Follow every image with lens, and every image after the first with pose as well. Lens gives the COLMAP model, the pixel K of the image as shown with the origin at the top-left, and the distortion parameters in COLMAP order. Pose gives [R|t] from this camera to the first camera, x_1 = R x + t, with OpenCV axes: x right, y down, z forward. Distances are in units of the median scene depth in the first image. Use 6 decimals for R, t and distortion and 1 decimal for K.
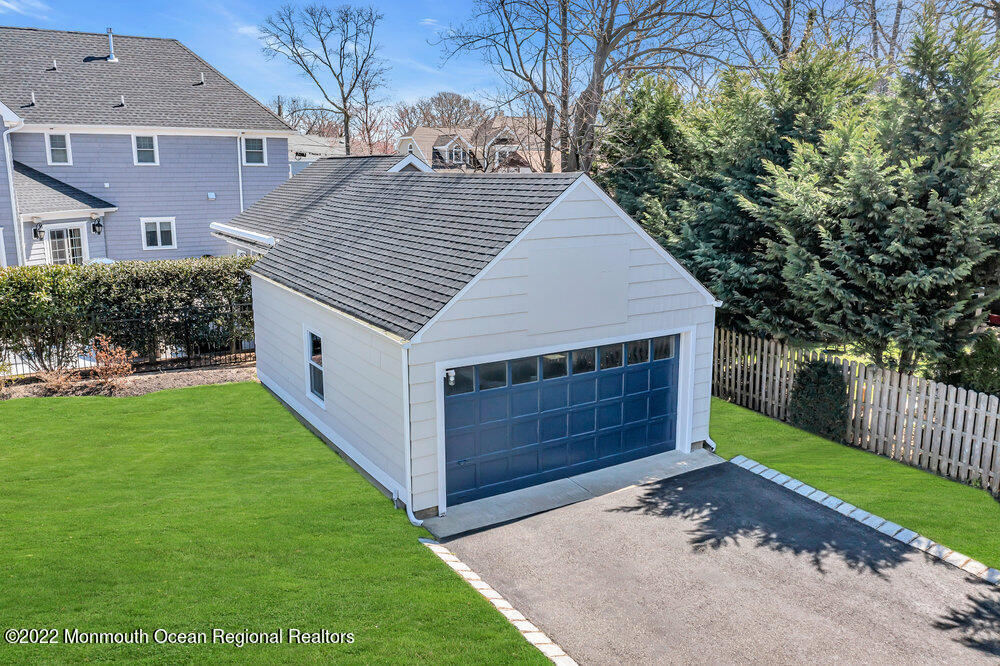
lens RADIAL K [[799.8, 0, 483.5], [0, 799.8, 317.9], [0, 0, 1]] dist [0.004874, 0.002738]
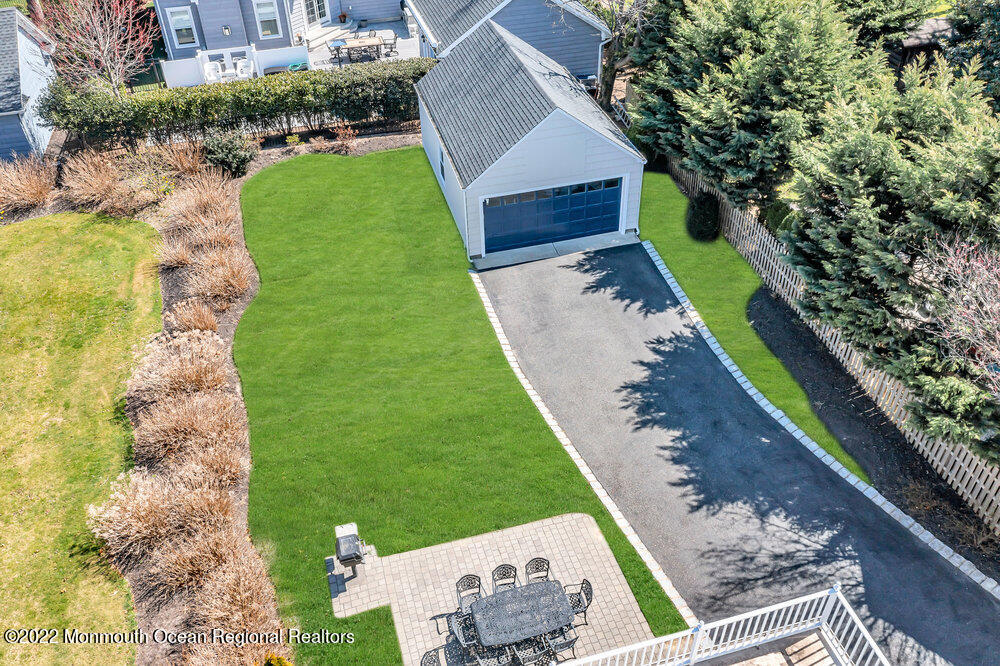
lens RADIAL K [[800.1, 0, 484.3], [0, 800.1, 333.4], [0, 0, 1]] dist [-0.008575, -0.004370]
pose [[0.958884, 0.163751, -0.231790, 0.428599], [-0.030583, 0.871611, 0.489244, -0.565700], [0.282145, -0.462039, 0.840782, -0.837011]]
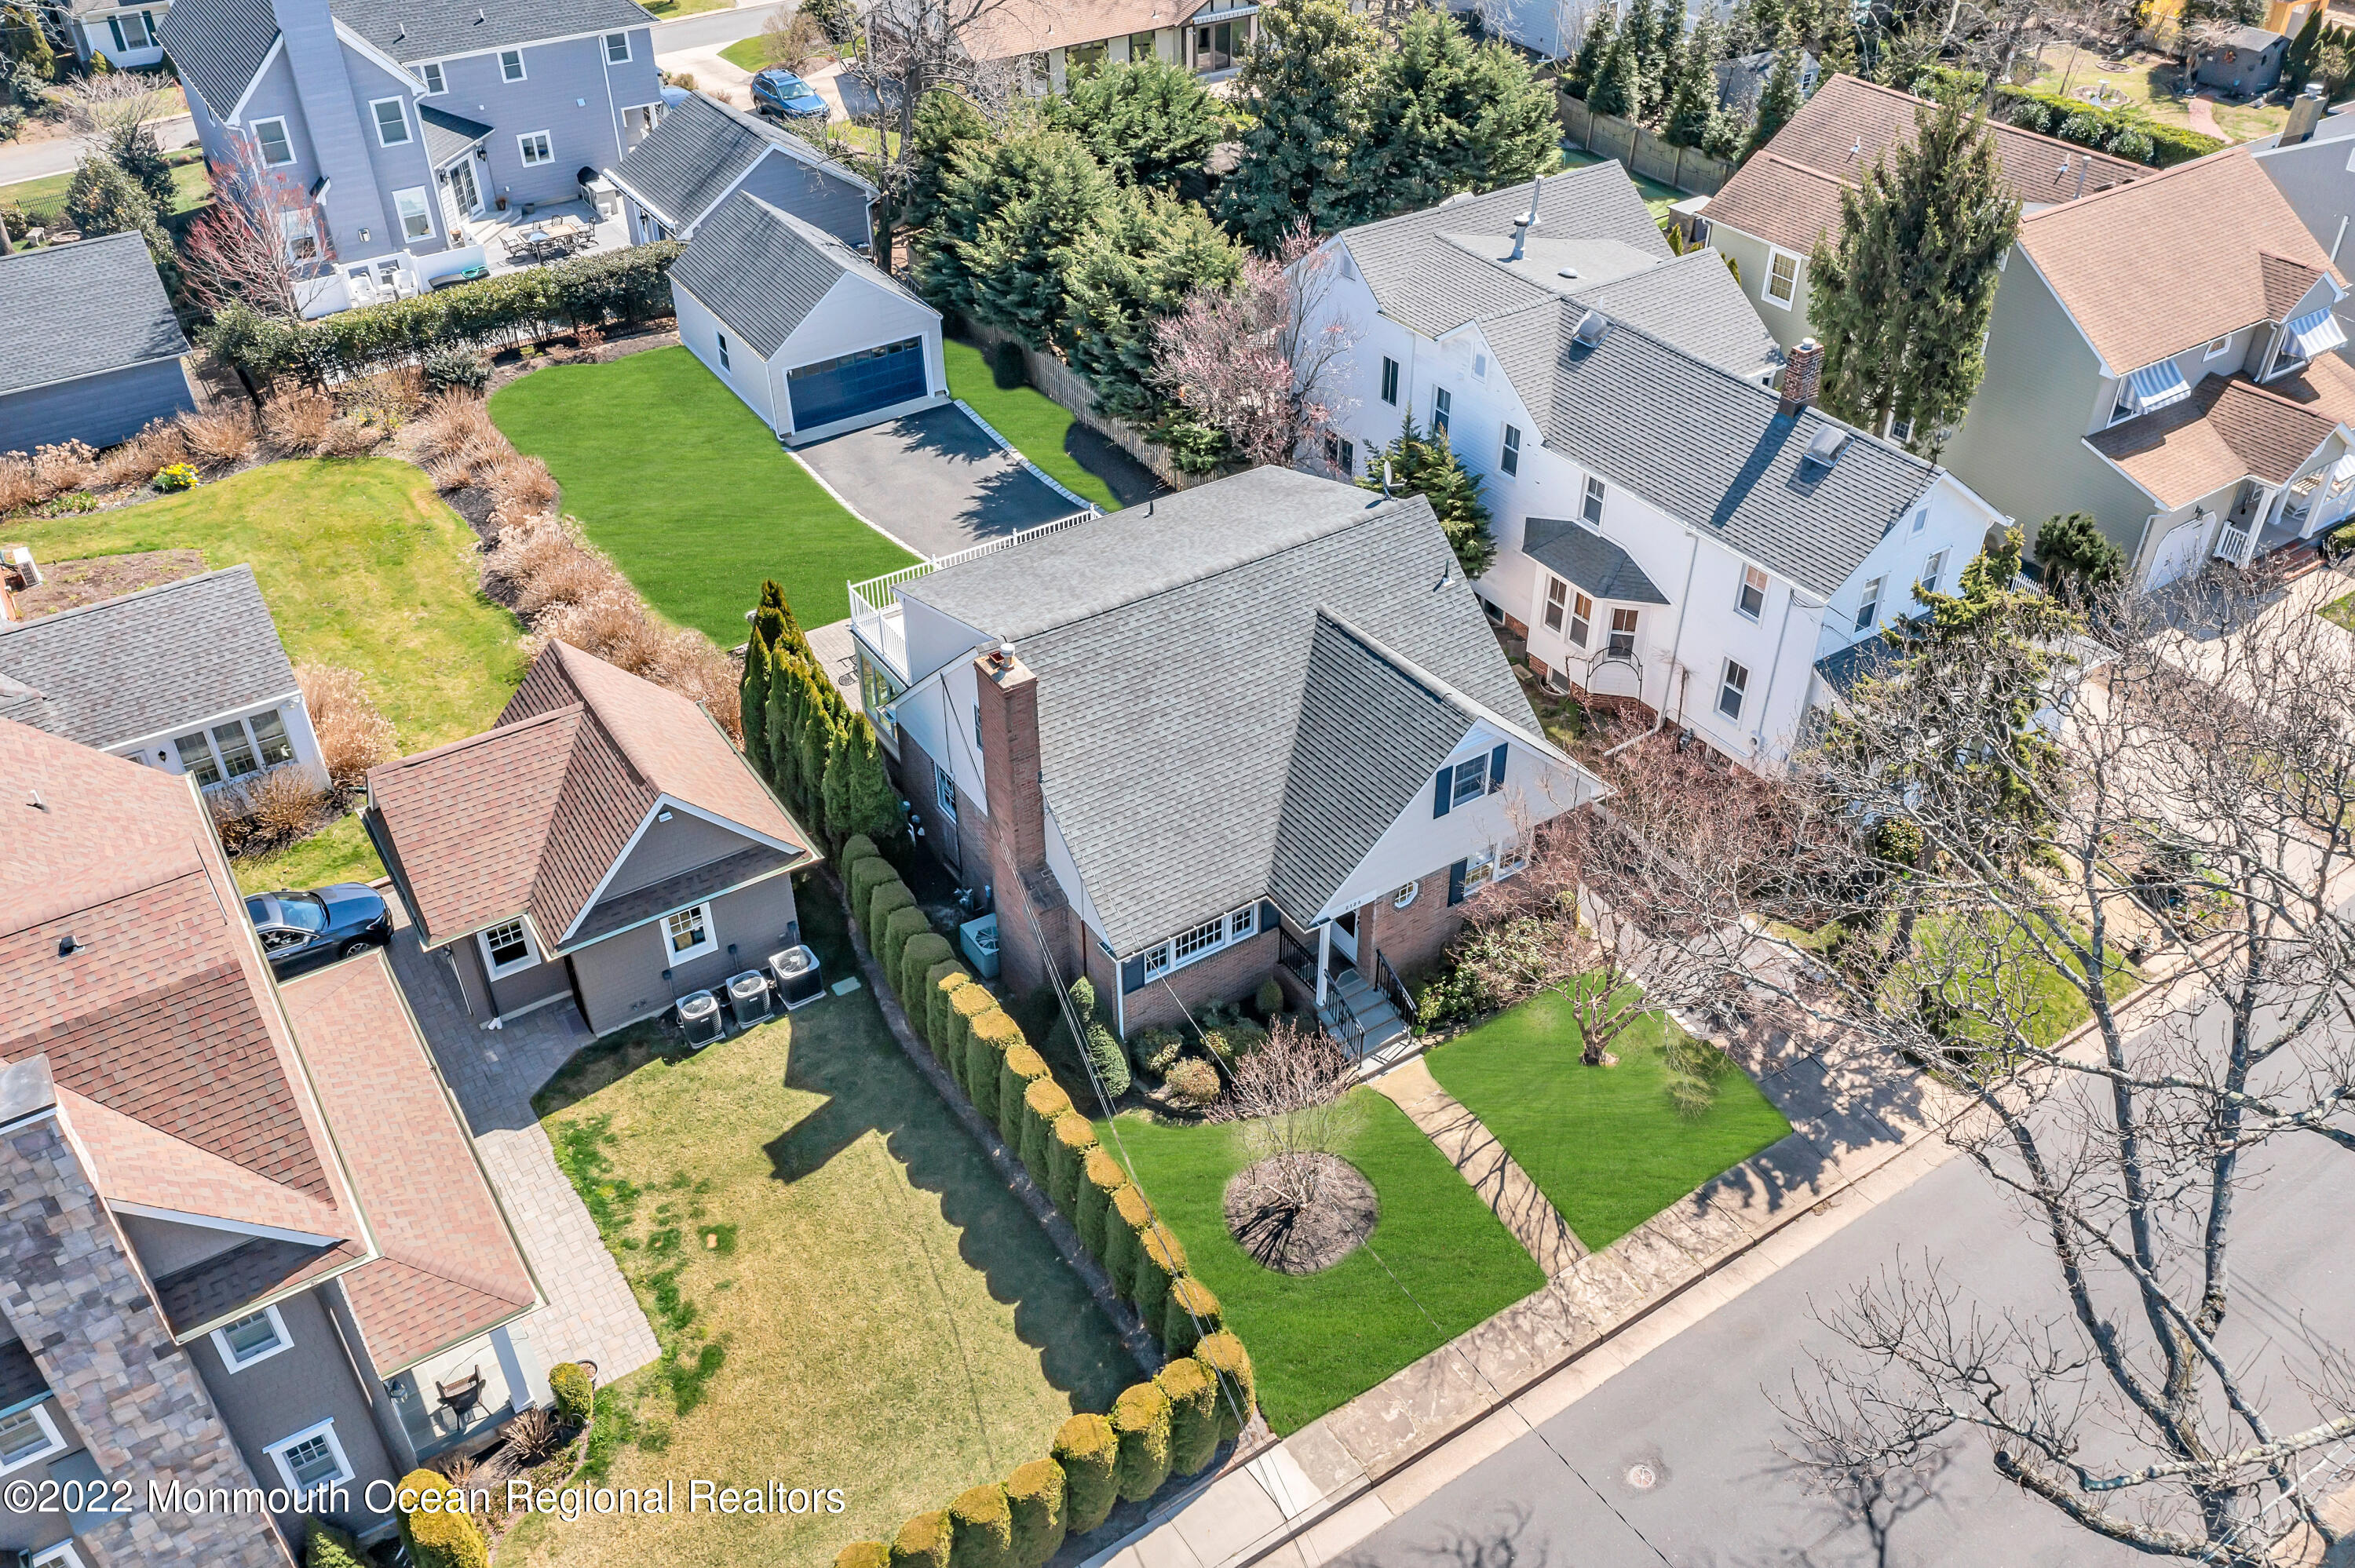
lens RADIAL K [[1870.3, 0, 1177.5], [0, 1870.3, 784.0], [0, 0, 1]] dist [0.001258, -0.004144]
pose [[0.998991, -0.027823, 0.035267, 0.650658], [0.009163, 0.894803, 0.446366, -0.968270], [-0.043976, -0.445593, 0.894155, -3.316251]]
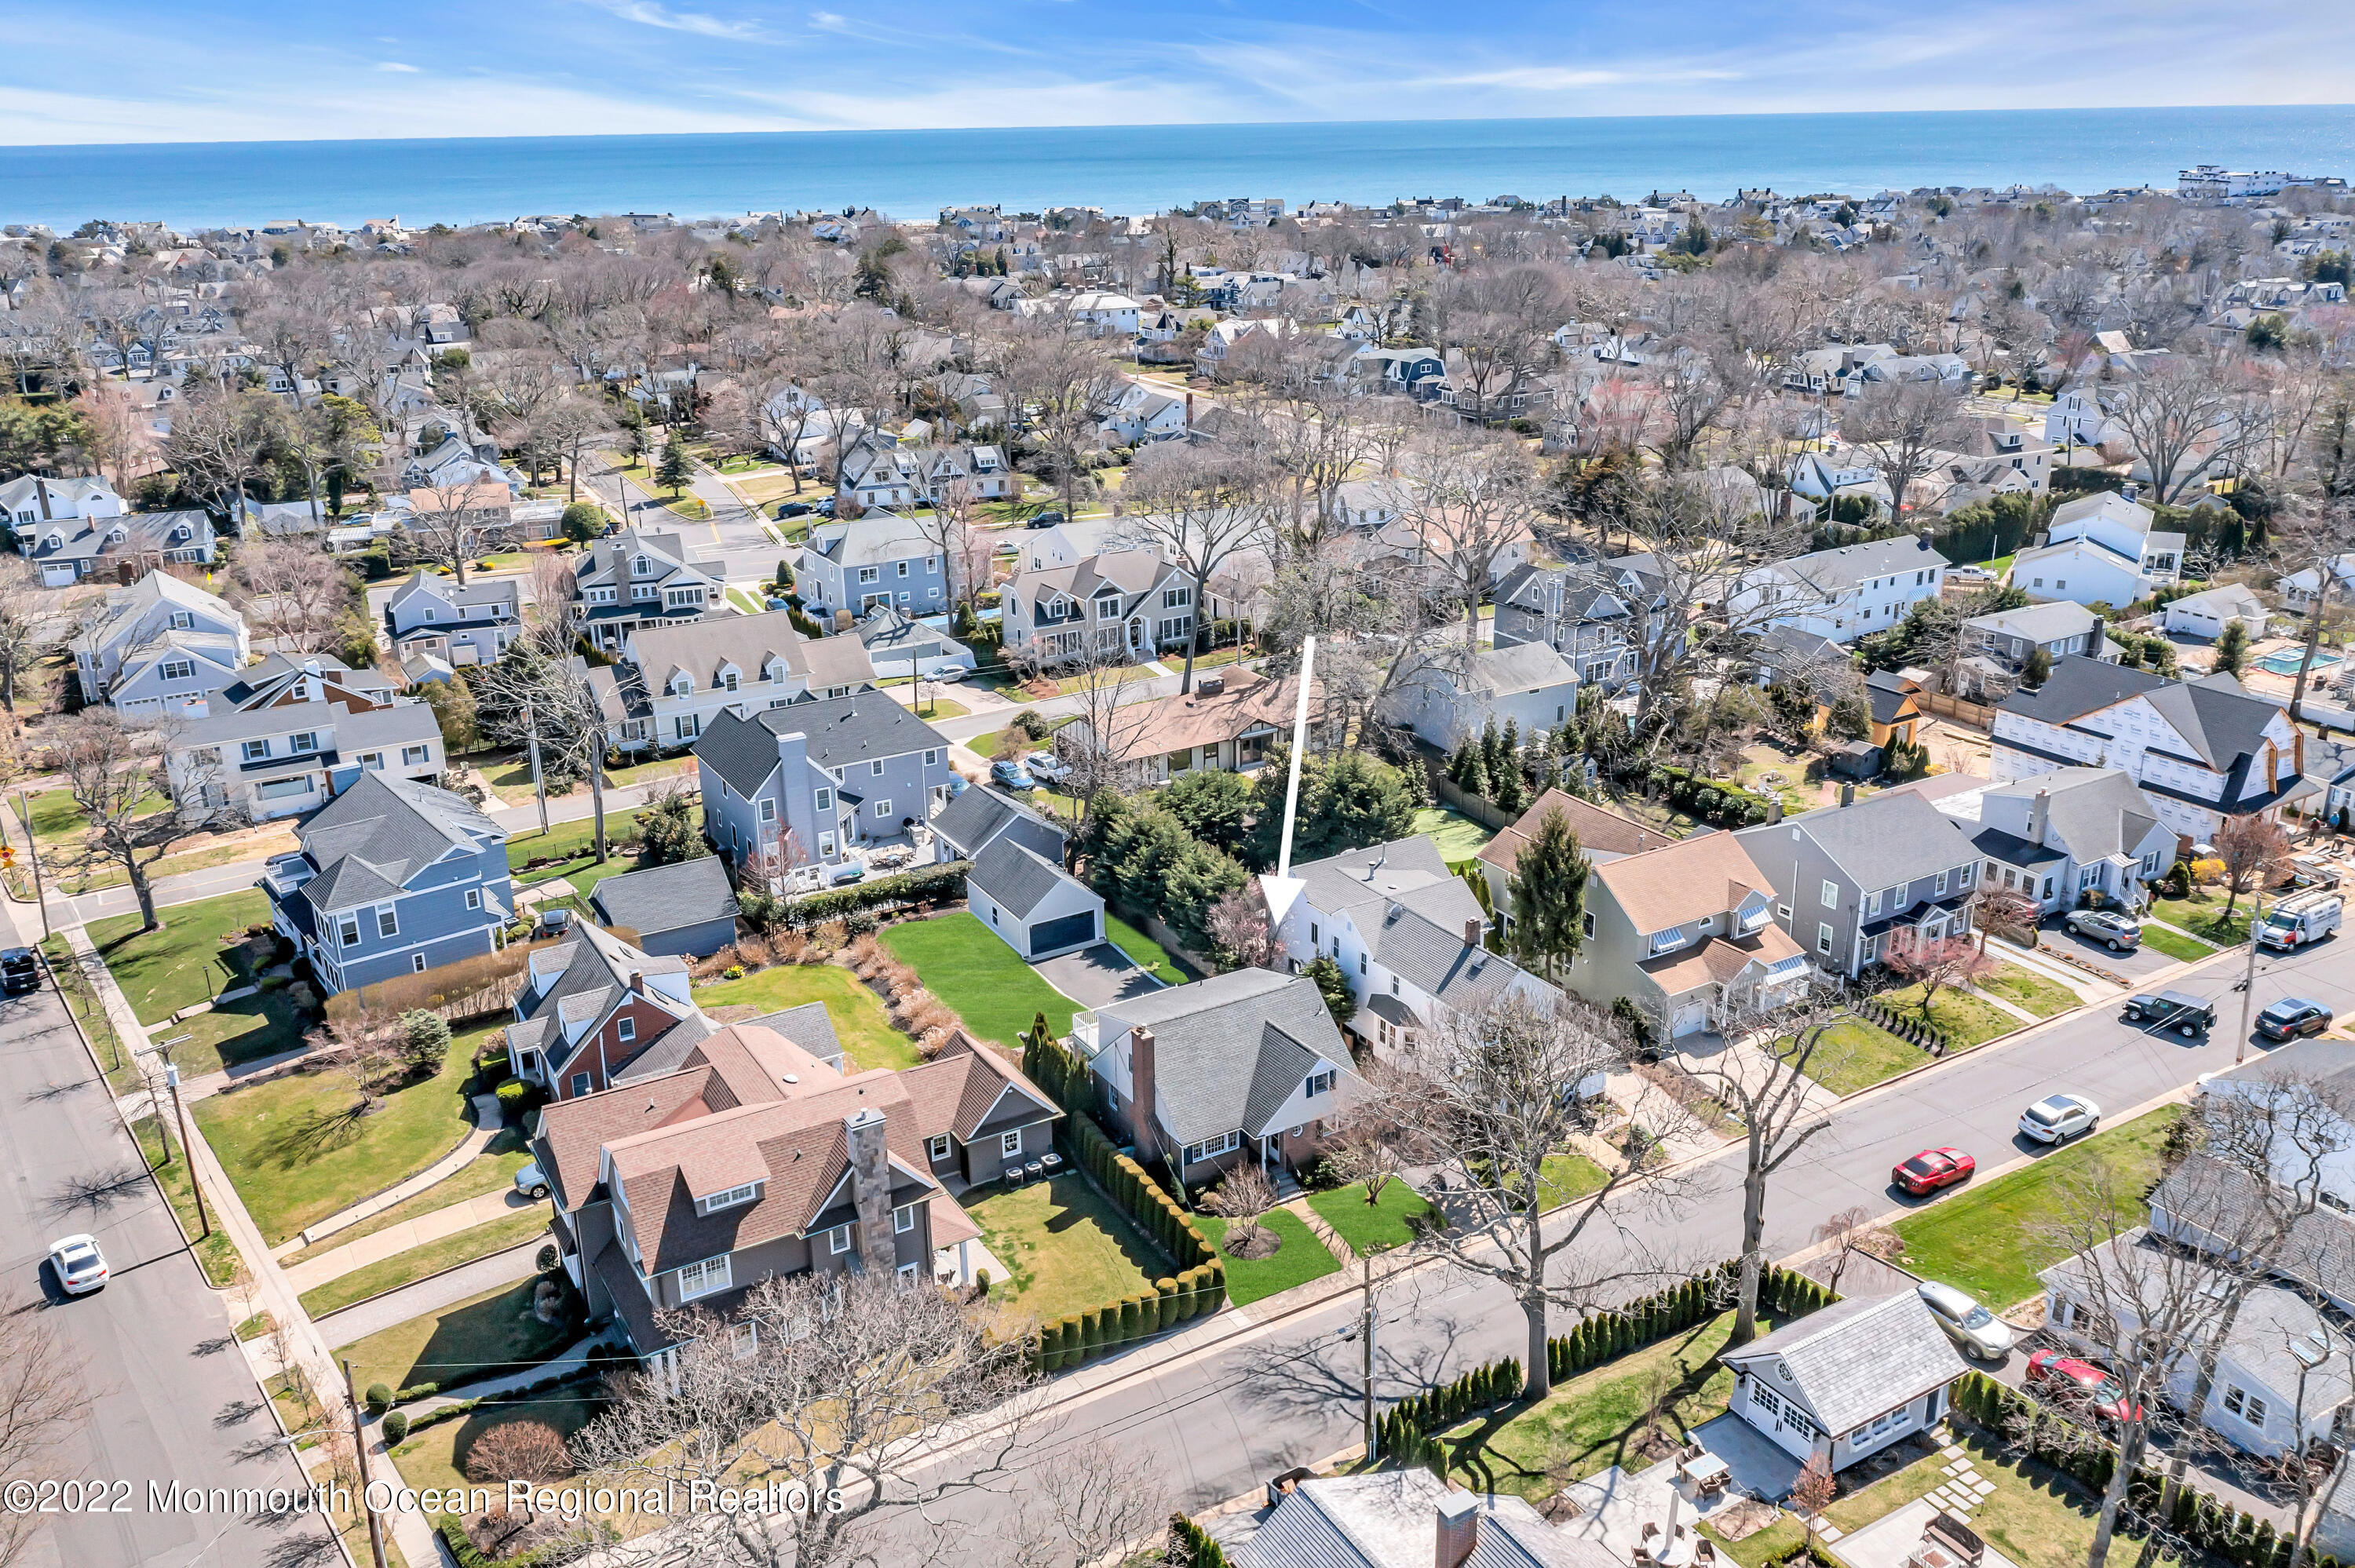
lens RADIAL K [[1883.9, 0, 1140.6], [0, 1883.9, 785.0], [0, 0, 1]] dist [-0.008575, -0.004370]
pose [[0.999635, -0.008440, -0.025653, 0.684872], [0.012522, 0.986484, 0.163378, -1.952128], [0.023928, -0.163639, 0.986230, -7.418563]]
